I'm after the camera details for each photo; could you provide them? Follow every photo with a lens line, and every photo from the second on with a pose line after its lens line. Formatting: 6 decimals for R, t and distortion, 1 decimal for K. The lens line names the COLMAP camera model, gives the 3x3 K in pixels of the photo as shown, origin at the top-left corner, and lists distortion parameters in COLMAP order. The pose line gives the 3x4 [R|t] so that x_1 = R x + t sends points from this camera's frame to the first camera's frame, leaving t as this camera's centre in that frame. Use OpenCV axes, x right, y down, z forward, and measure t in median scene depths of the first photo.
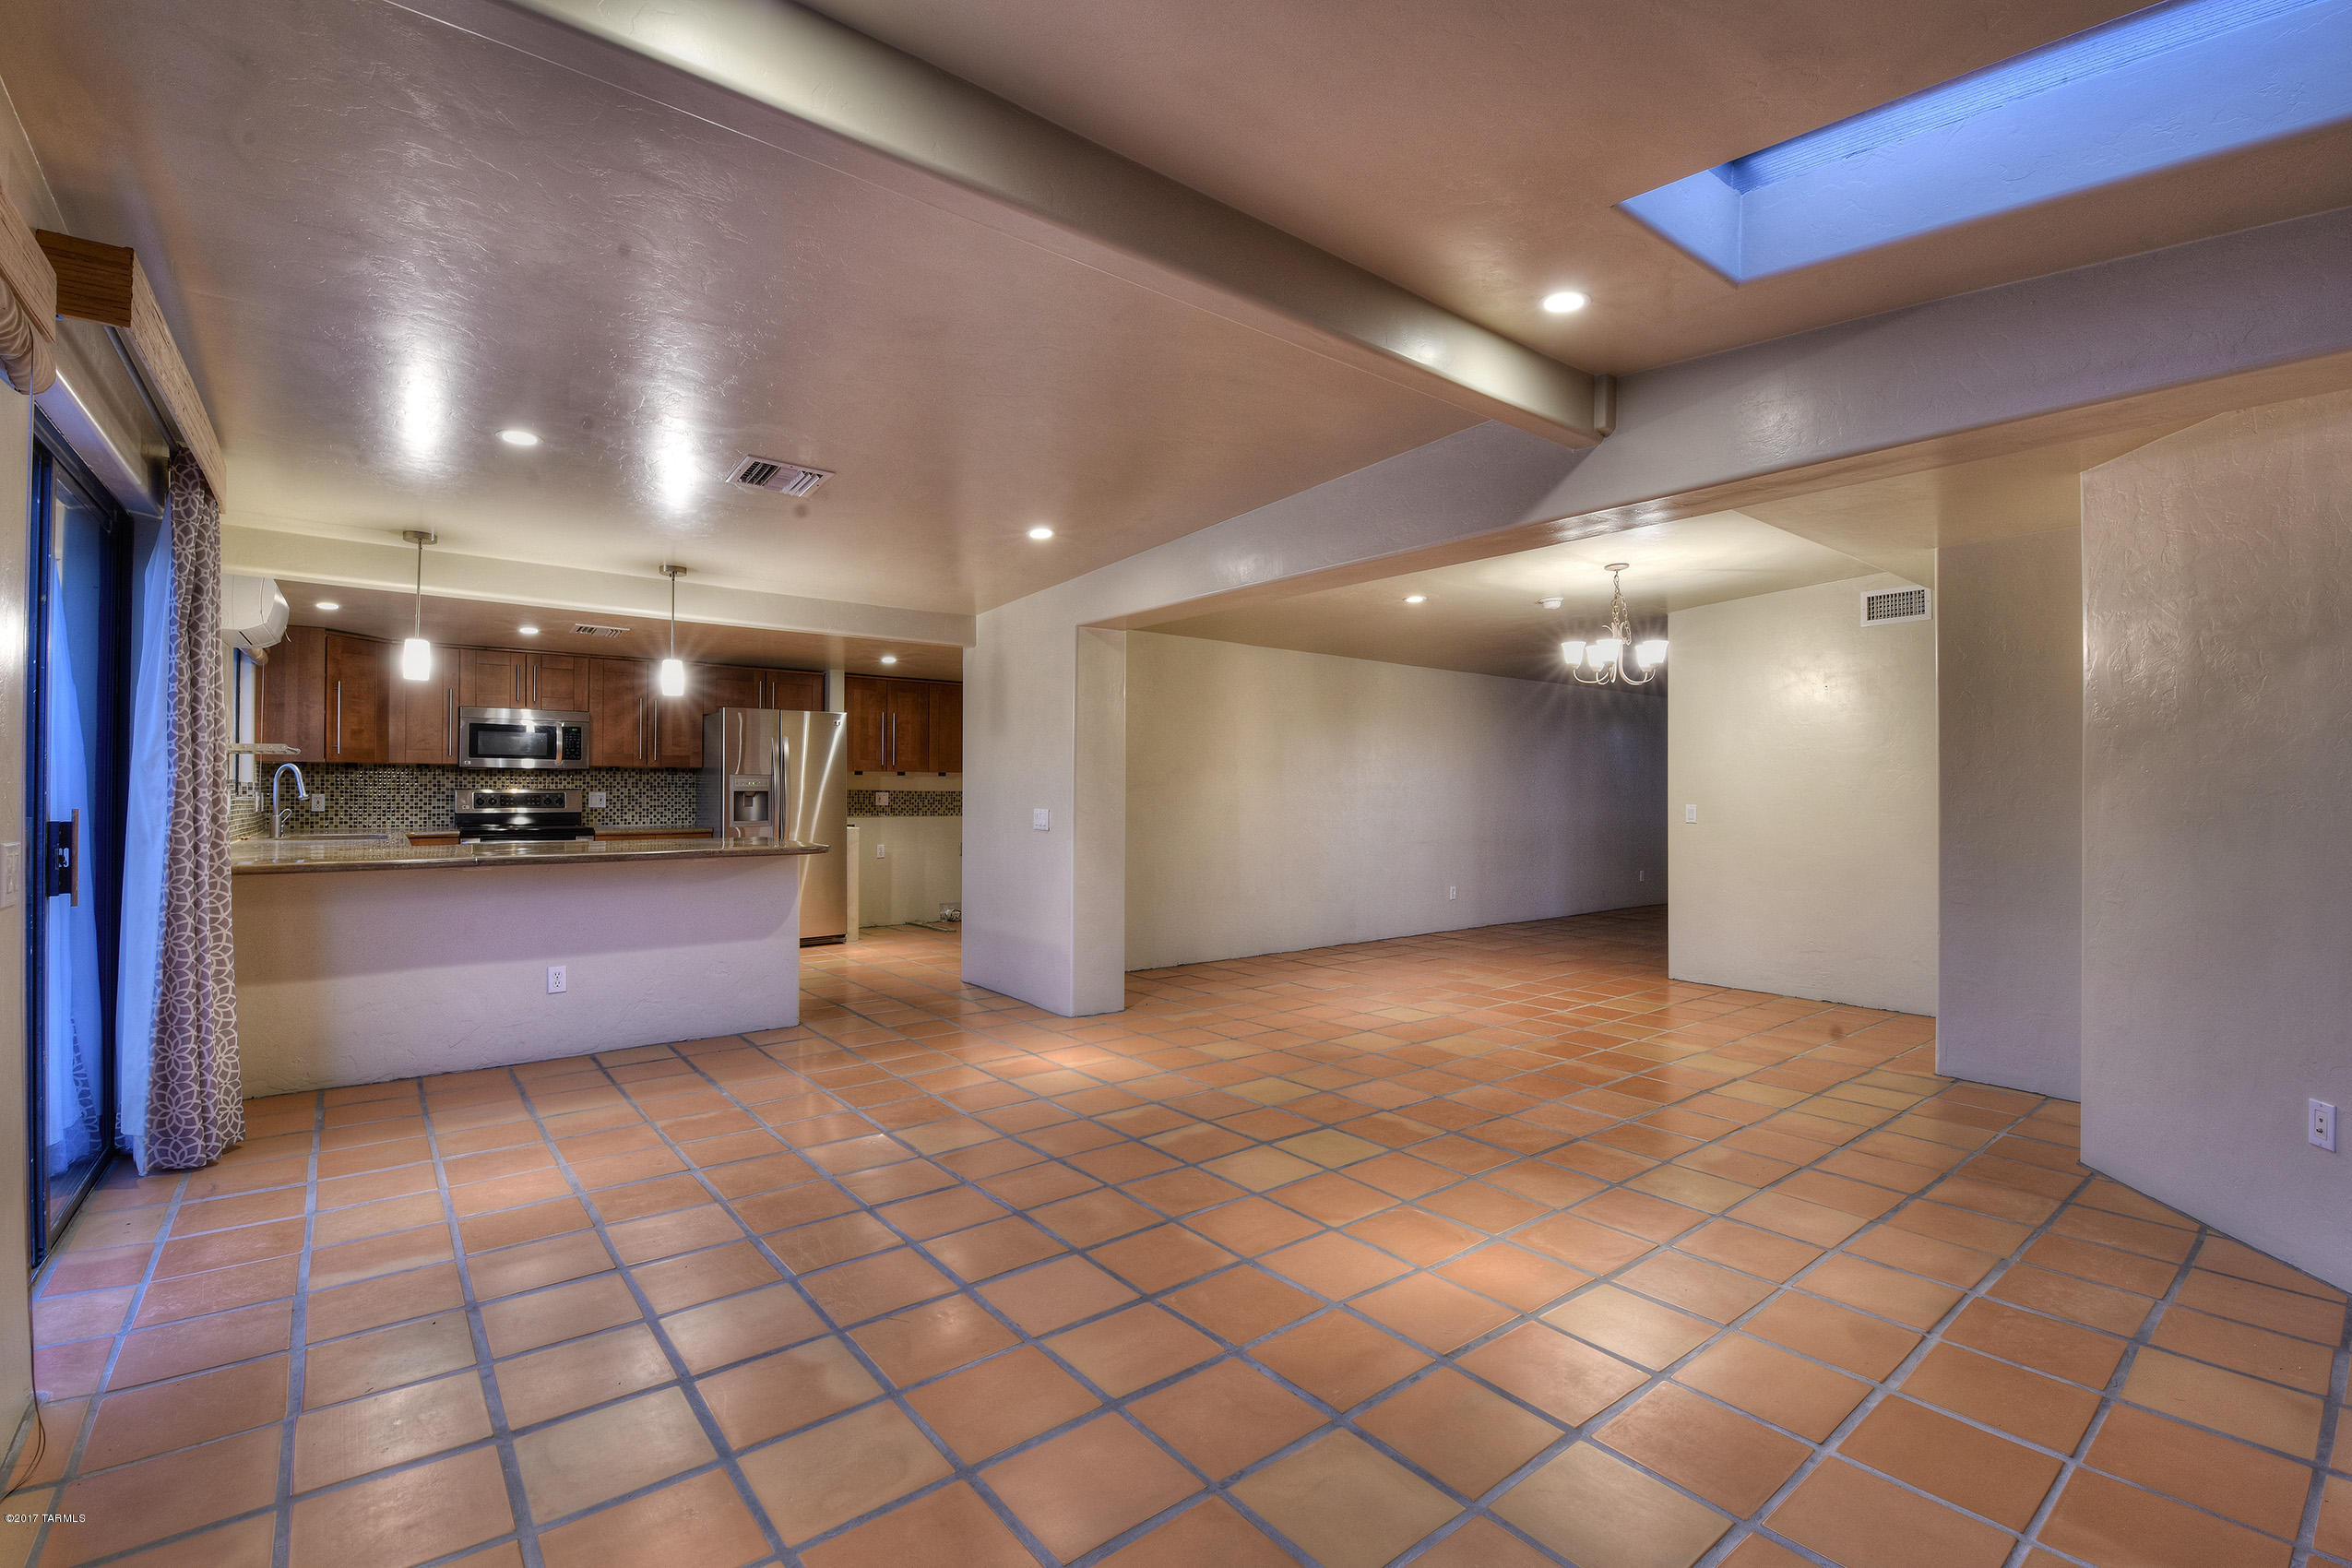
lens RADIAL K [[1048.5, 0, 1216.3], [0, 1048.5, 781.2], [0, 0, 1]] dist [-0.002383, -0.000285]
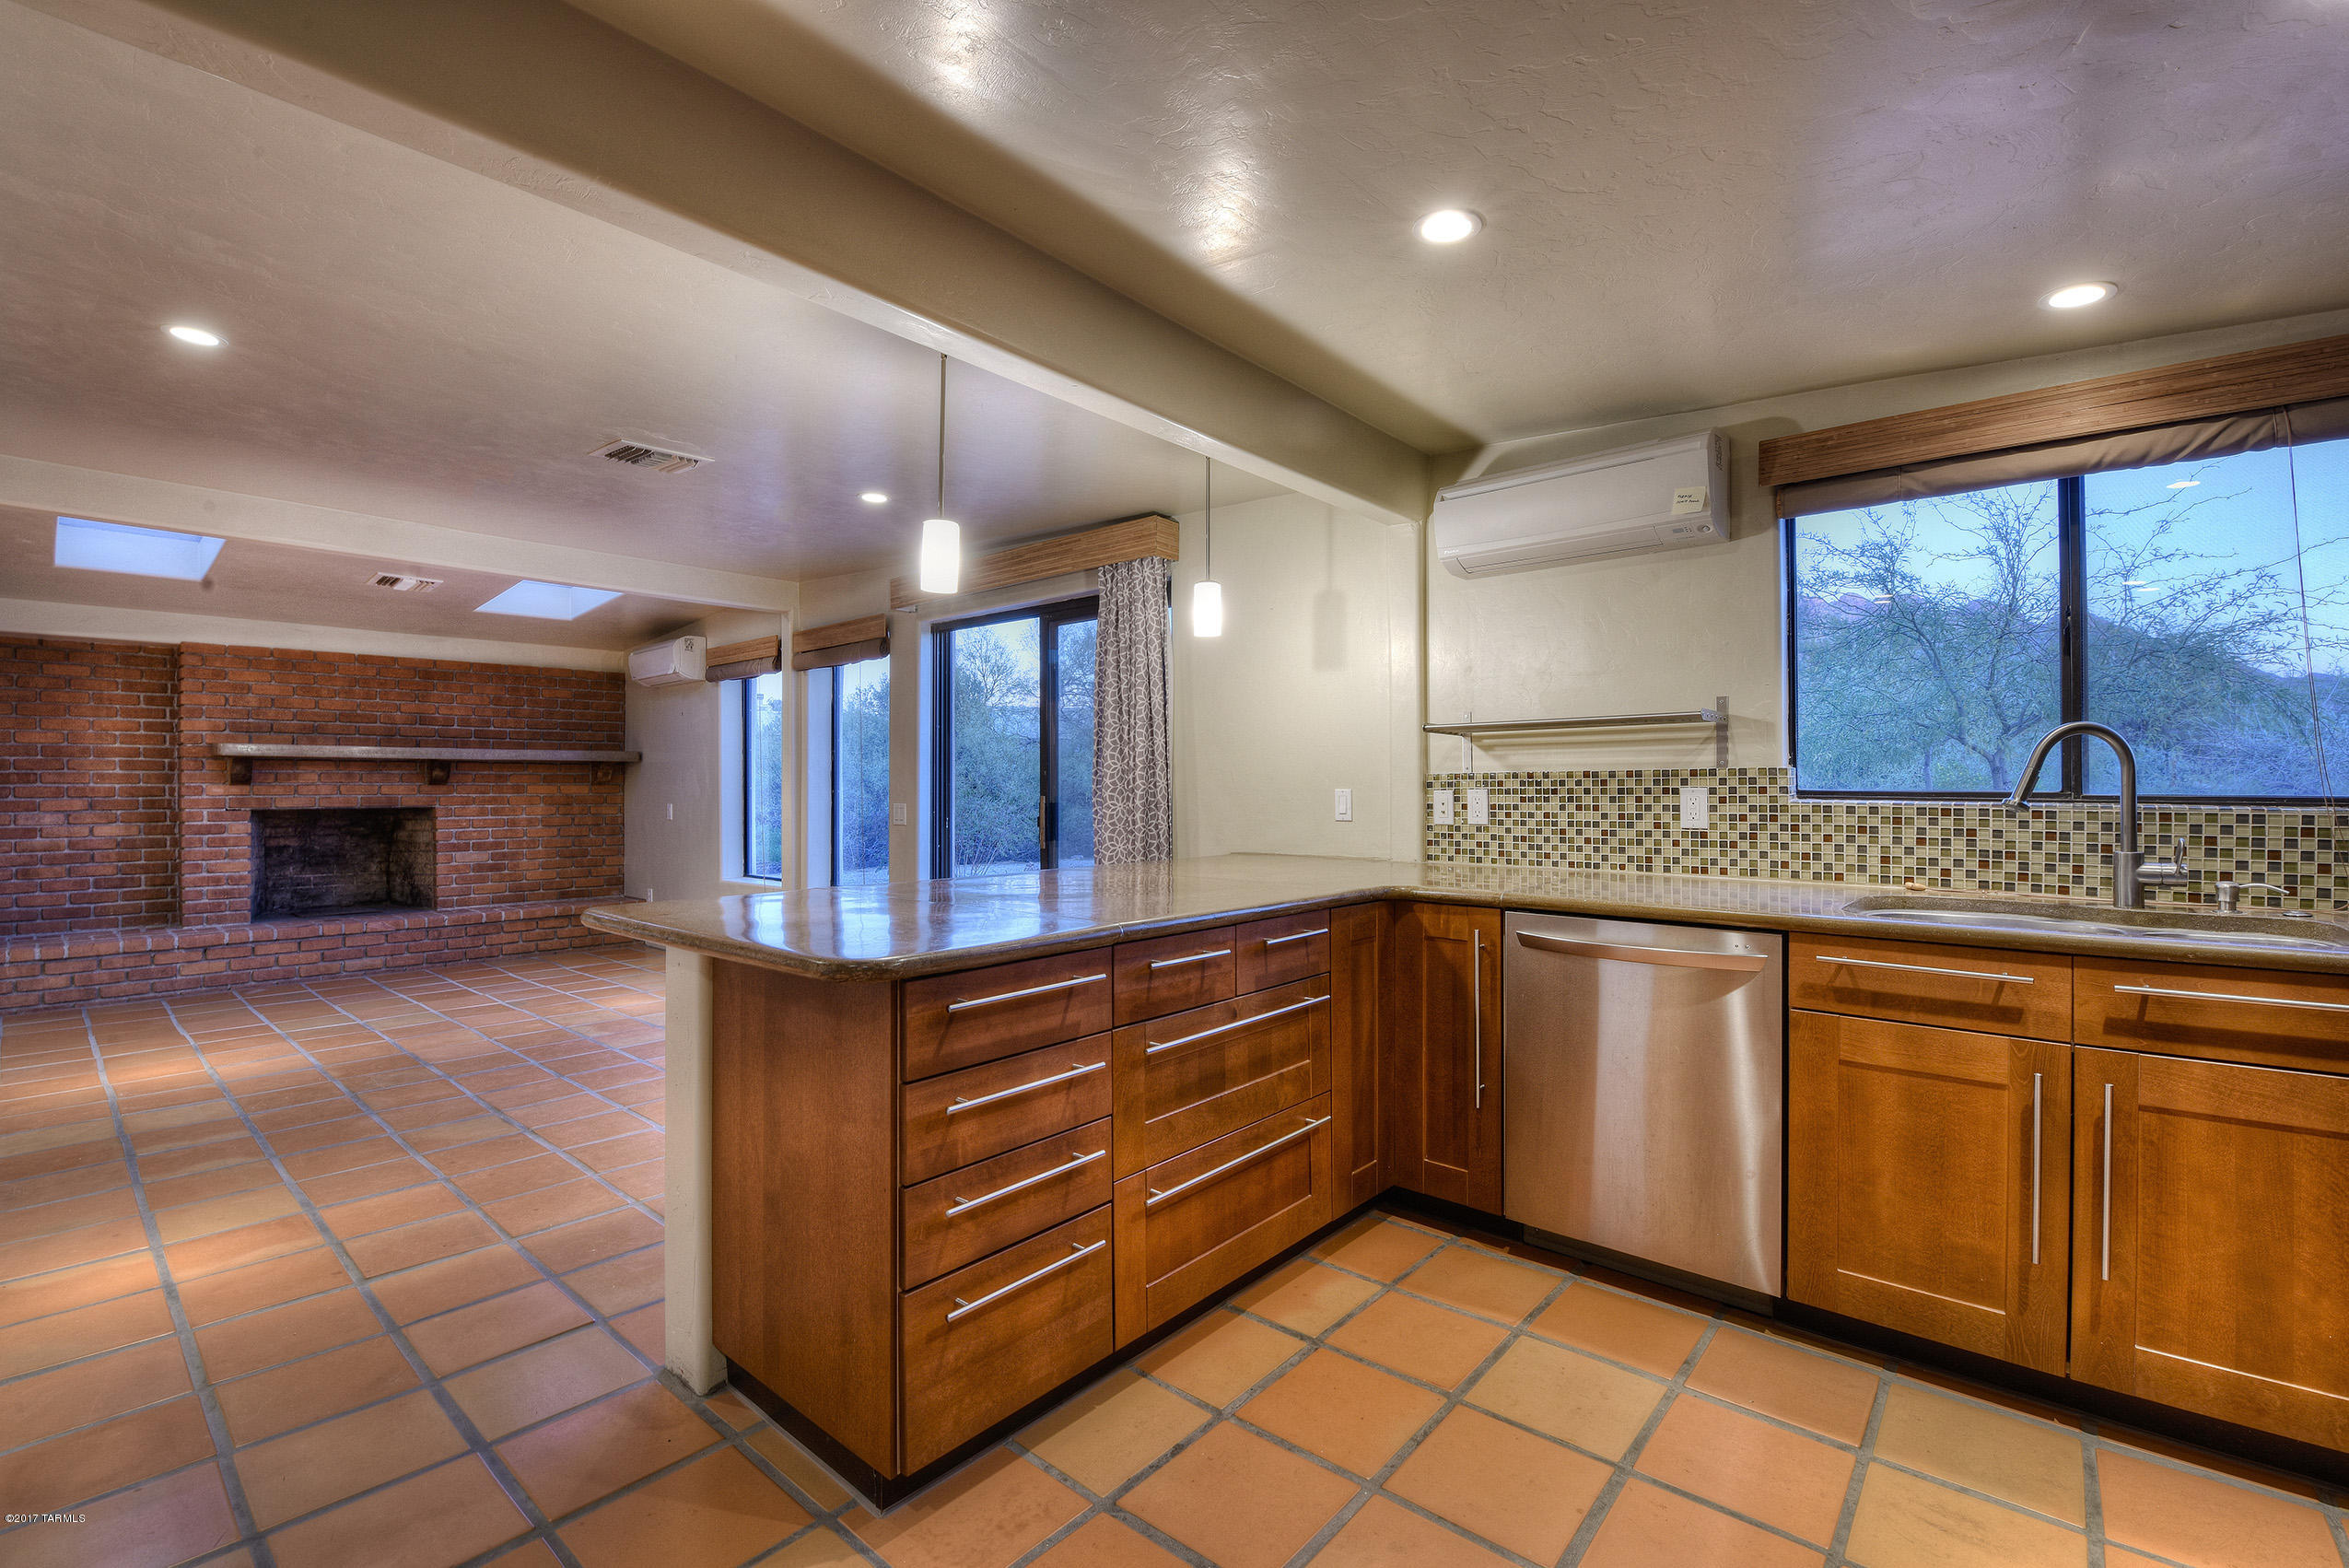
lens RADIAL K [[1024.2, 0, 1201.1], [0, 1024.2, 789.3], [0, 0, 1]] dist [-0.001952, -0.007946]
pose [[-0.981923, 0.000017, -0.189279, -0.480135], [0.001011, 0.999986, -0.005153, 0.010575], [0.189276, -0.005251, -0.981910, 1.302782]]
